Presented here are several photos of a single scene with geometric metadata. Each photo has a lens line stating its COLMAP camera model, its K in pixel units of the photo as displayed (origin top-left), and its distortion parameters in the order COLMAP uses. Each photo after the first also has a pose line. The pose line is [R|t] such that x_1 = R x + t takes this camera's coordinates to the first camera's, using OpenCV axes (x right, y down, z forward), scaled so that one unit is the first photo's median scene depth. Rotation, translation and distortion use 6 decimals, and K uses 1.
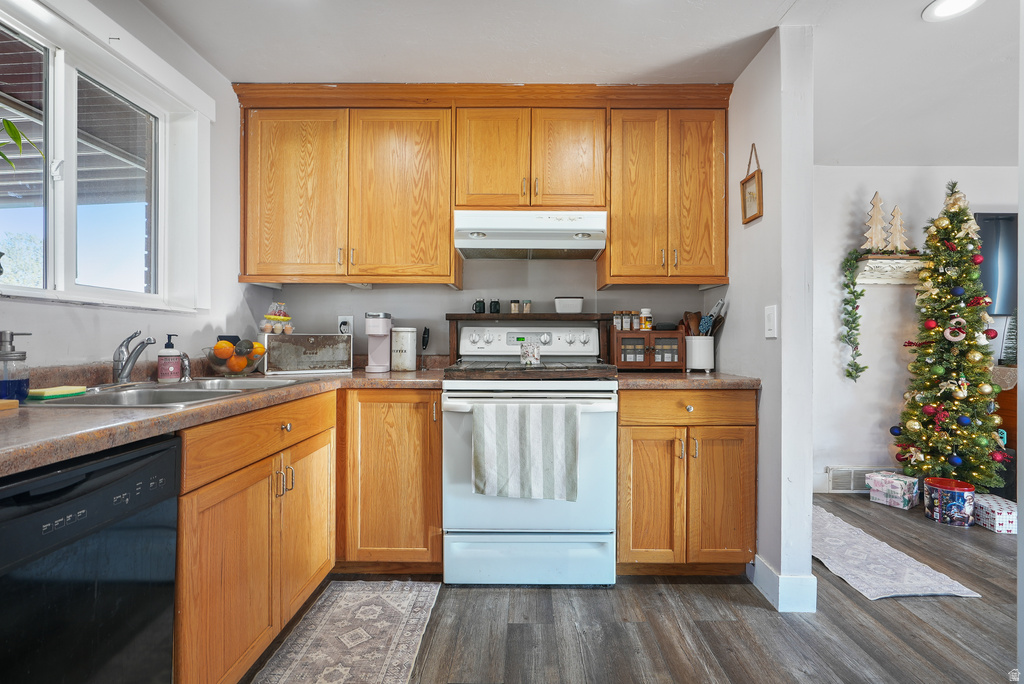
lens RADIAL K [[467.2, 0, 525.7], [0, 467.2, 339.3], [0, 0, 1]] dist [-0.001358, 0.000649]
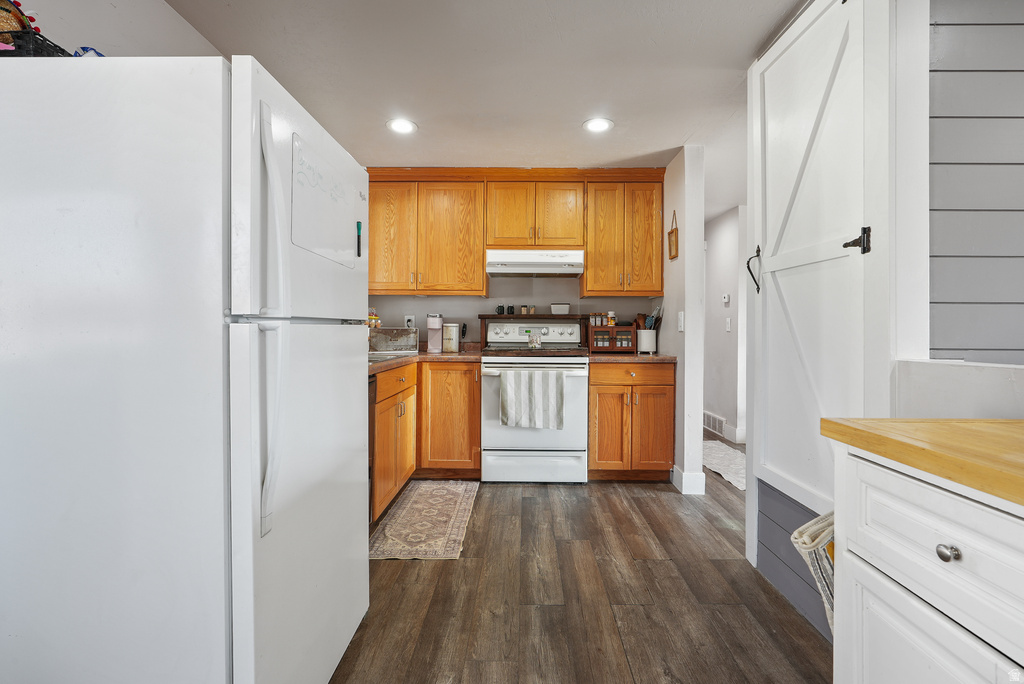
lens RADIAL K [[469.5, 0, 517.3], [0, 469.5, 329.7], [0, 0, 1]] dist [-0.000521, 0.000151]
pose [[0.999826, 0.002829, -0.018446, -0.021827], [-0.002891, 0.999990, -0.003349, -0.001422], [0.018436, 0.003401, 0.999824, -0.632722]]
